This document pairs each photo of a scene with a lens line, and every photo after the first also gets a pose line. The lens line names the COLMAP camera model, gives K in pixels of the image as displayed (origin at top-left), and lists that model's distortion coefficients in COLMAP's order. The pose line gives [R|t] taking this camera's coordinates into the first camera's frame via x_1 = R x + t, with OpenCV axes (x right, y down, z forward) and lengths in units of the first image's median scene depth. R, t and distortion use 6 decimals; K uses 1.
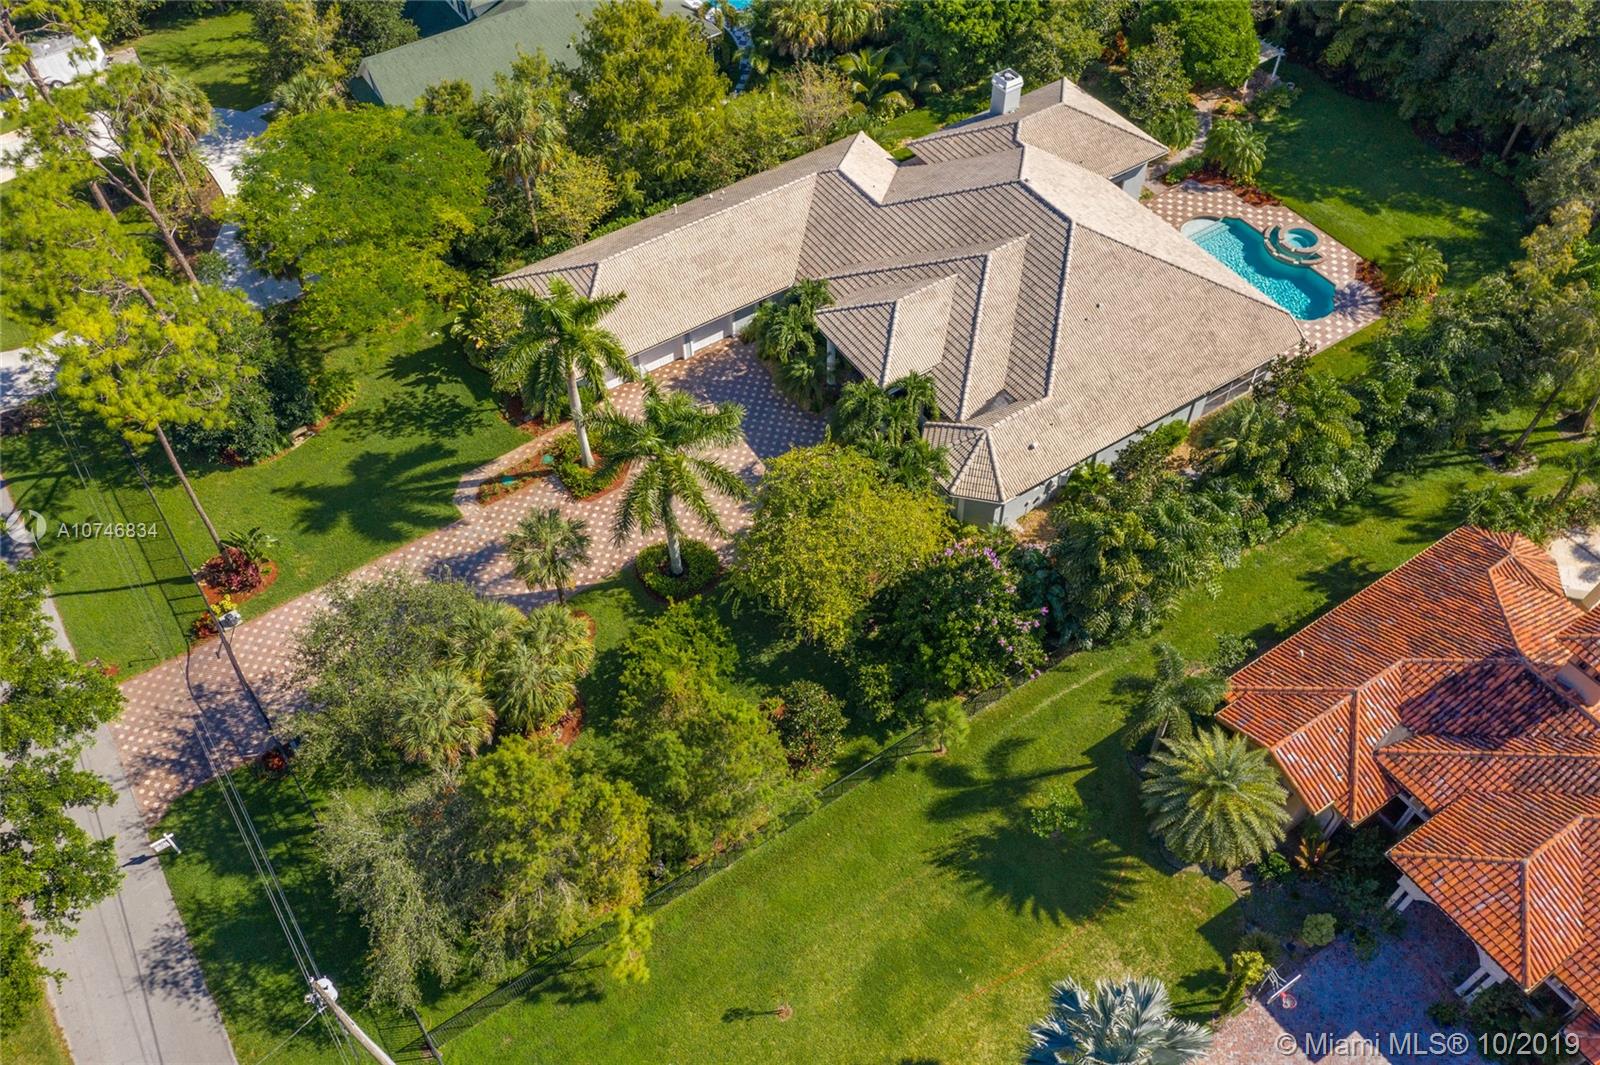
lens RADIAL K [[1308.4, 0, 779.9], [0, 1308.4, 537.1], [0, 0, 1]] dist [0.012268, 0.001936]
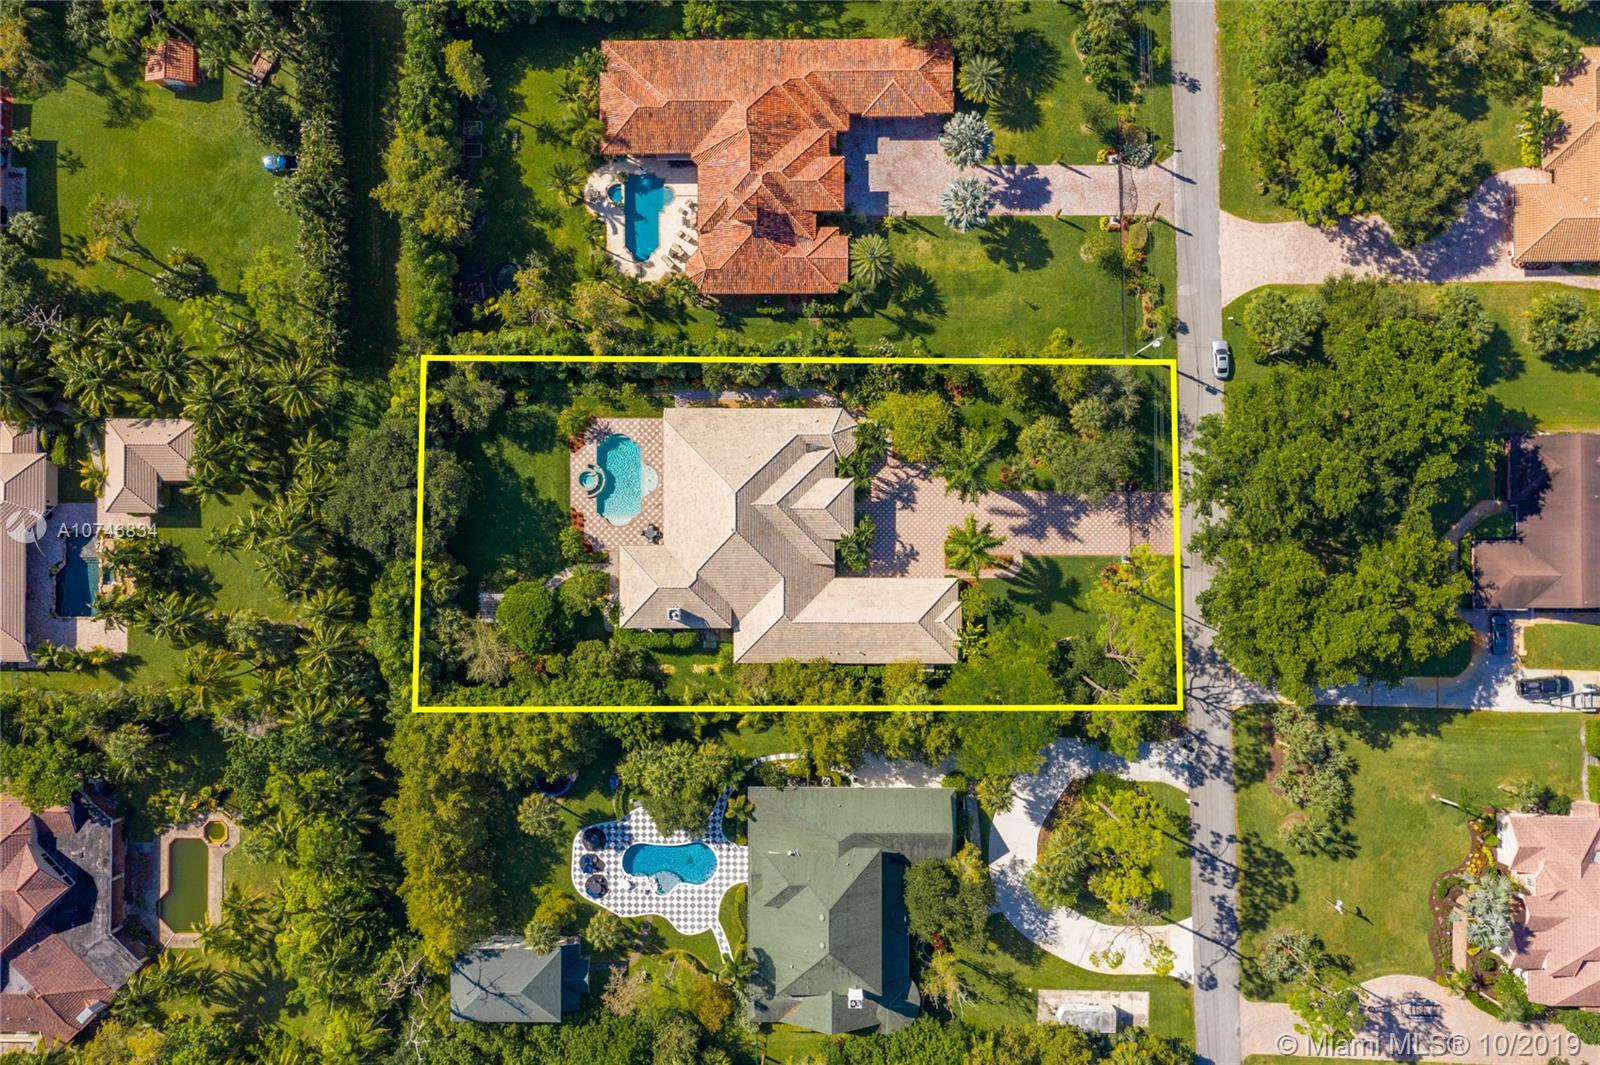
lens RADIAL K [[1308.4, 0, 779.9], [0, 1308.4, 537.1], [0, 0, 1]] dist [0.012268, 0.001936]
pose [[-0.839412, -0.542733, 0.028767, 0.061728], [0.432132, -0.634379, 0.640957, -1.616982], [-0.329620, 0.550458, 0.767038, -0.621416]]
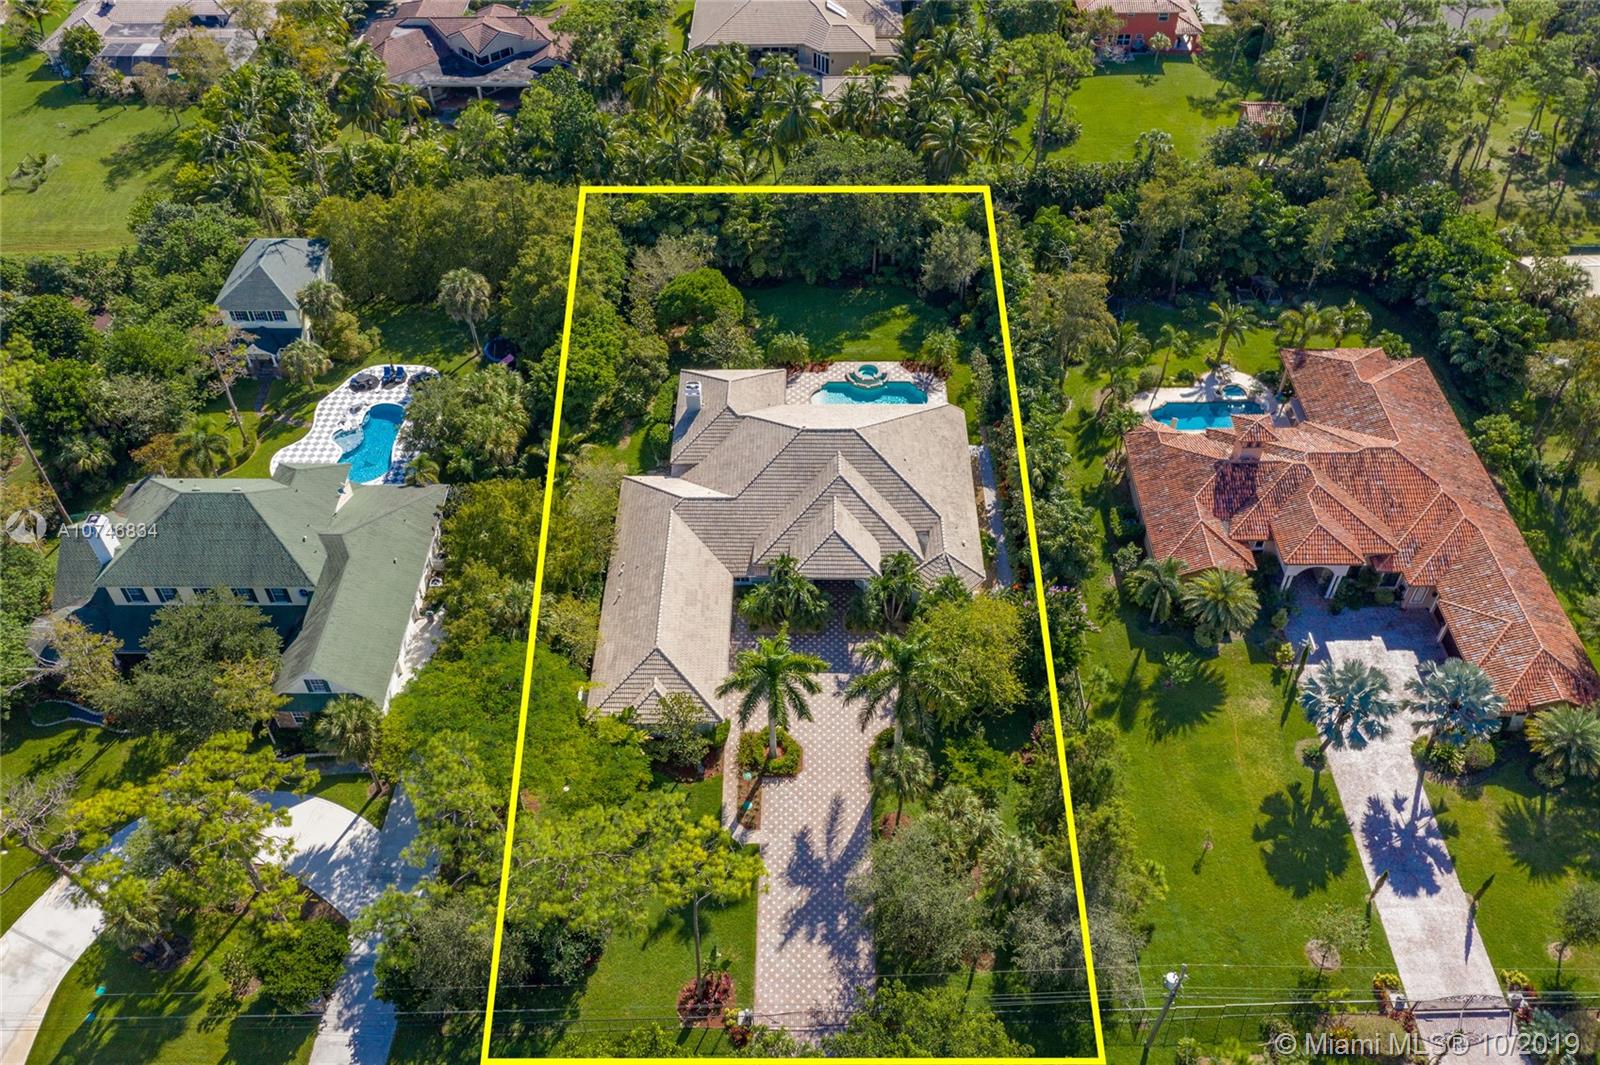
lens RADIAL K [[1335.3, 0, 800.0], [0, 1335.3, 532.5], [0, 0, 1]] dist [0.010015, 0.002009]
pose [[0.548616, -0.573709, 0.608176, -0.843768], [0.648042, 0.751403, 0.124241, -0.384762], [-0.528263, 0.325963, 0.784019, -0.172556]]
